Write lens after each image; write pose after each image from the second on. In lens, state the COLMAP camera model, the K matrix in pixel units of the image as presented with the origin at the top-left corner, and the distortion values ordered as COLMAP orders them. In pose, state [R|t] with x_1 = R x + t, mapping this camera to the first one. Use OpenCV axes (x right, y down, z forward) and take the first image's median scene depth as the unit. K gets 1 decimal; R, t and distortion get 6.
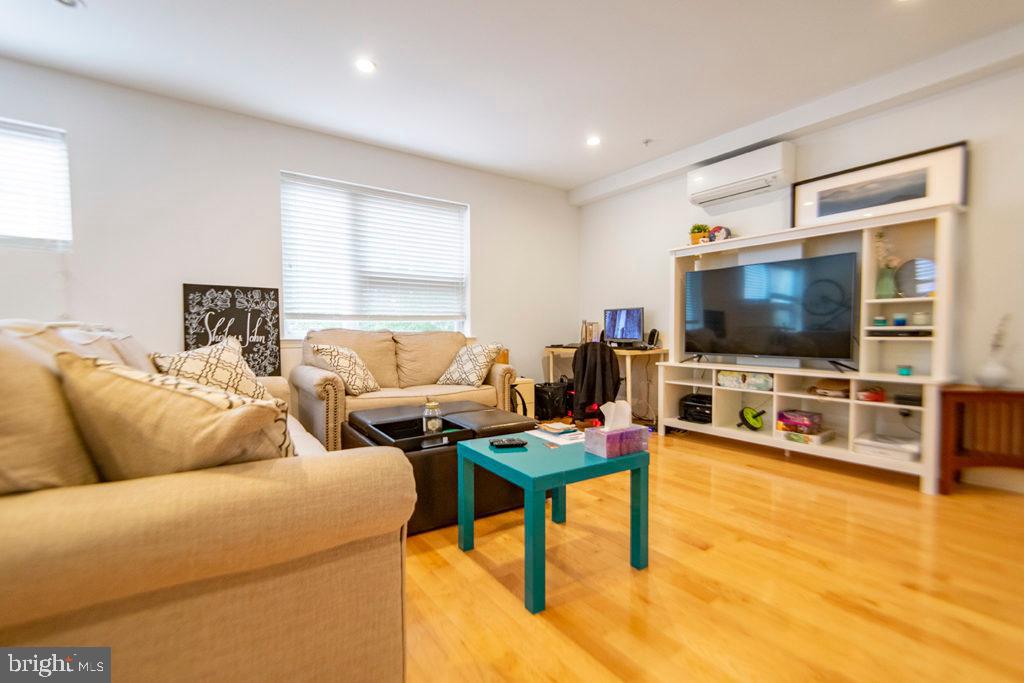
lens RADIAL K [[460.7, 0, 510.0], [0, 460.7, 344.4], [0, 0, 1]] dist [0.014500, -0.000001]
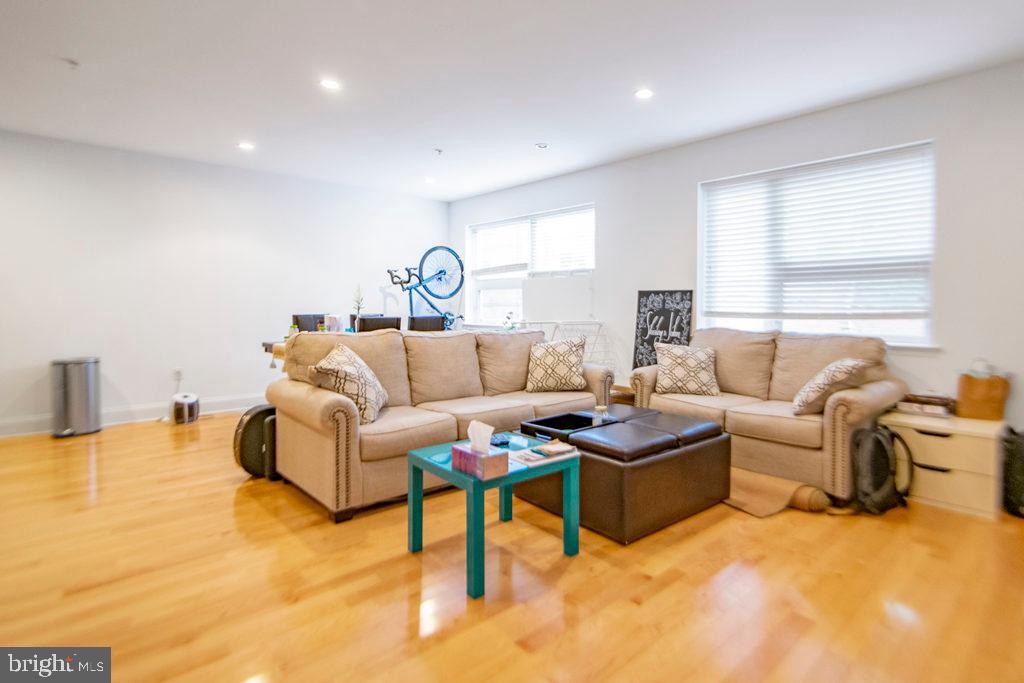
lens RADIAL K [[460.7, 0, 502.0], [0, 460.7, 308.8], [0, 0, 1]] dist [0.014500, -0.000001]
pose [[0.194749, -0.005385, -0.980838, 0.510619], [-0.031109, 0.999448, -0.011664, -0.049317], [0.980360, 0.032785, 0.194474, 0.343993]]
